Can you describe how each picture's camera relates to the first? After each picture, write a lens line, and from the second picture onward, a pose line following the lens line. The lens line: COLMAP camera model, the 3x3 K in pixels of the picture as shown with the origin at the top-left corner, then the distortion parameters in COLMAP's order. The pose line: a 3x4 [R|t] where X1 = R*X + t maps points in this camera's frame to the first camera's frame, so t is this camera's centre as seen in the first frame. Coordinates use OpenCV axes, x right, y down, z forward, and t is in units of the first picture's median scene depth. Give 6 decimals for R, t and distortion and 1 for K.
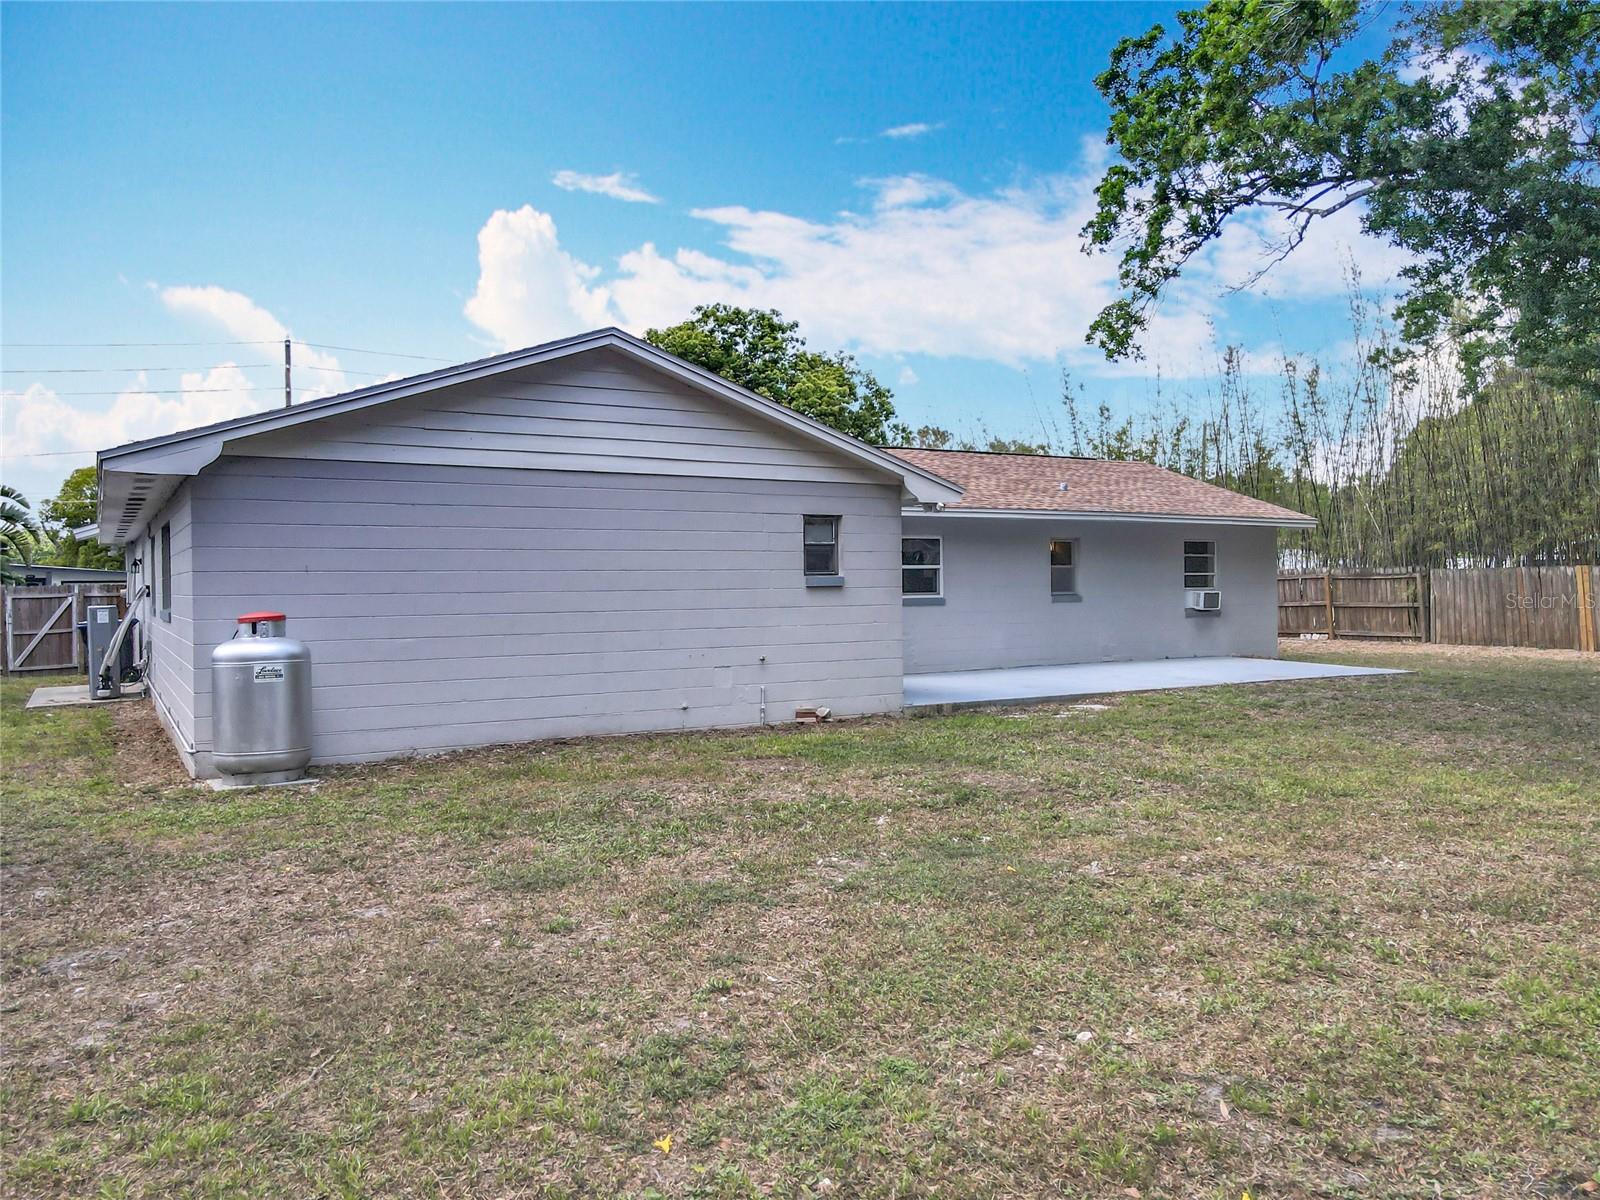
lens RADIAL K [[1185.4, 0, 800.0], [0, 1185.4, 600.0], [0, 0, 1]] dist [0.019982, 0.002358]
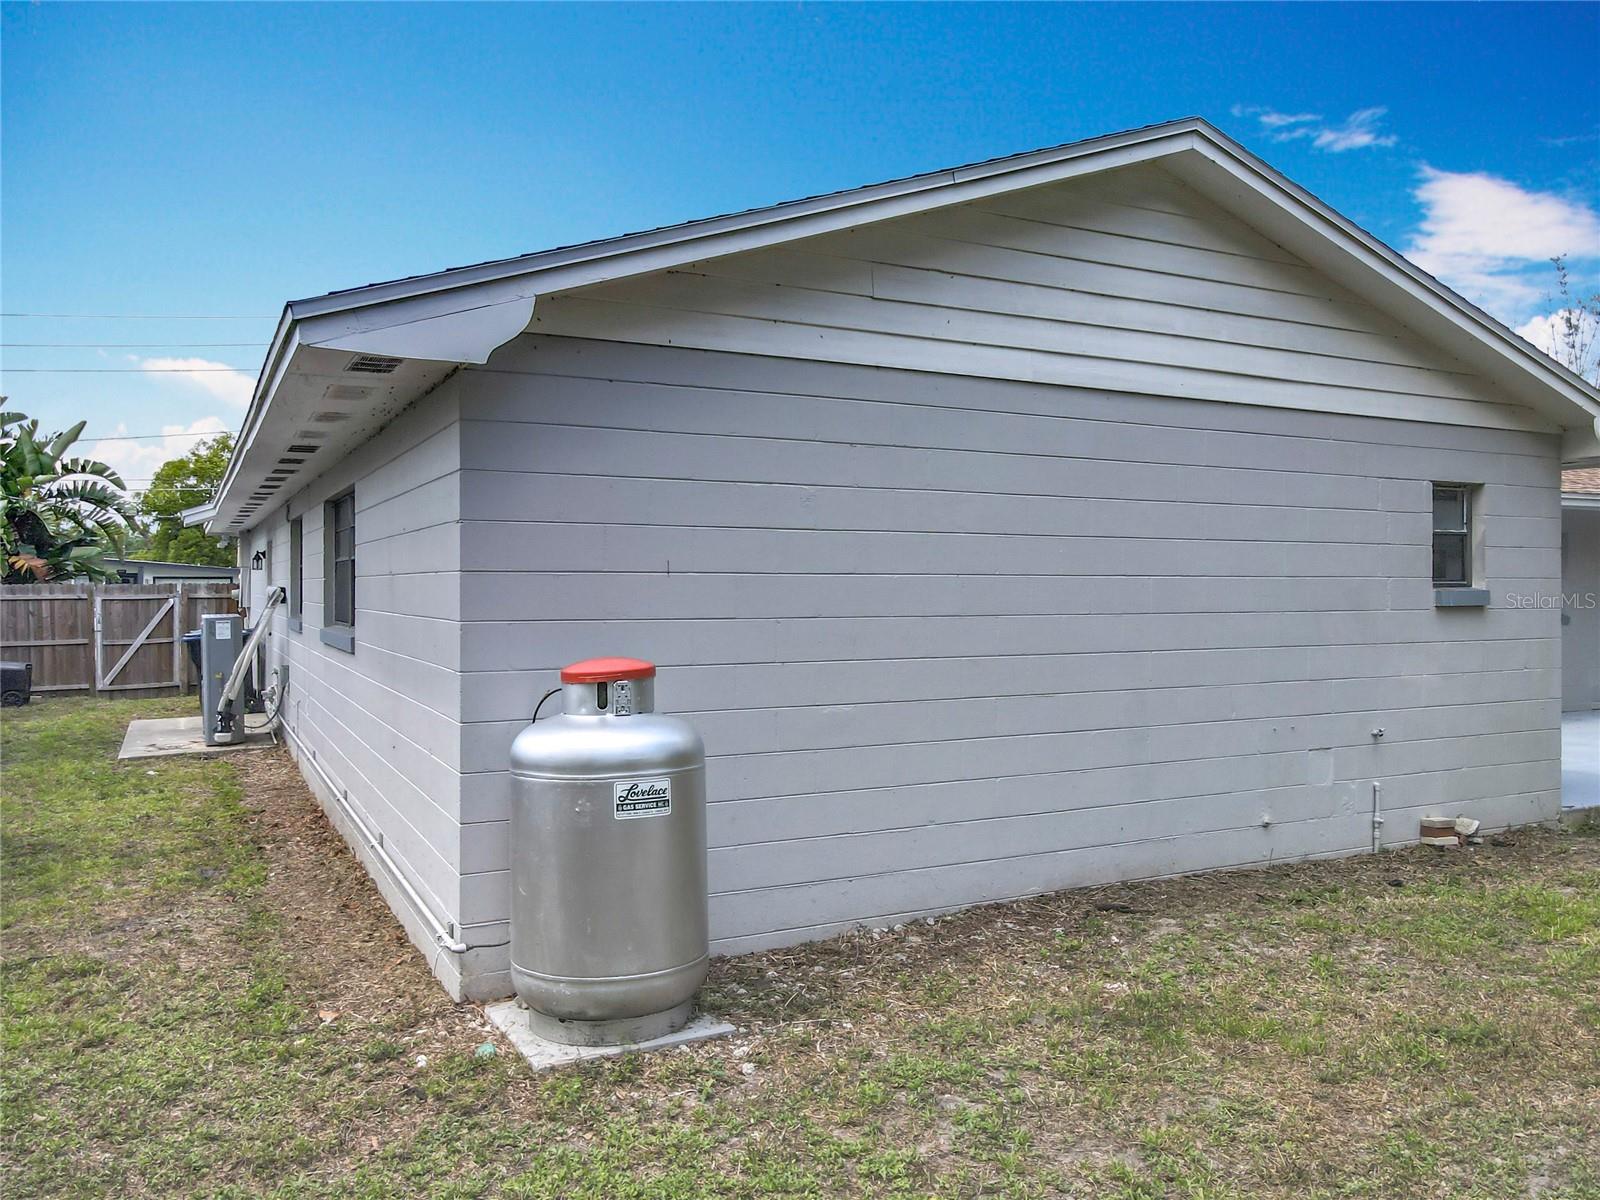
lens RADIAL K [[1162.5, 0, 800.0], [0, 1162.5, 600.0], [0, 0, 1]] dist [0.004885, 0.004788]
pose [[0.999001, 0.011346, -0.043221, -0.221124], [-0.011372, 0.999935, -0.000367, -0.008679], [0.043214, 0.000858, 0.999065, 0.336521]]
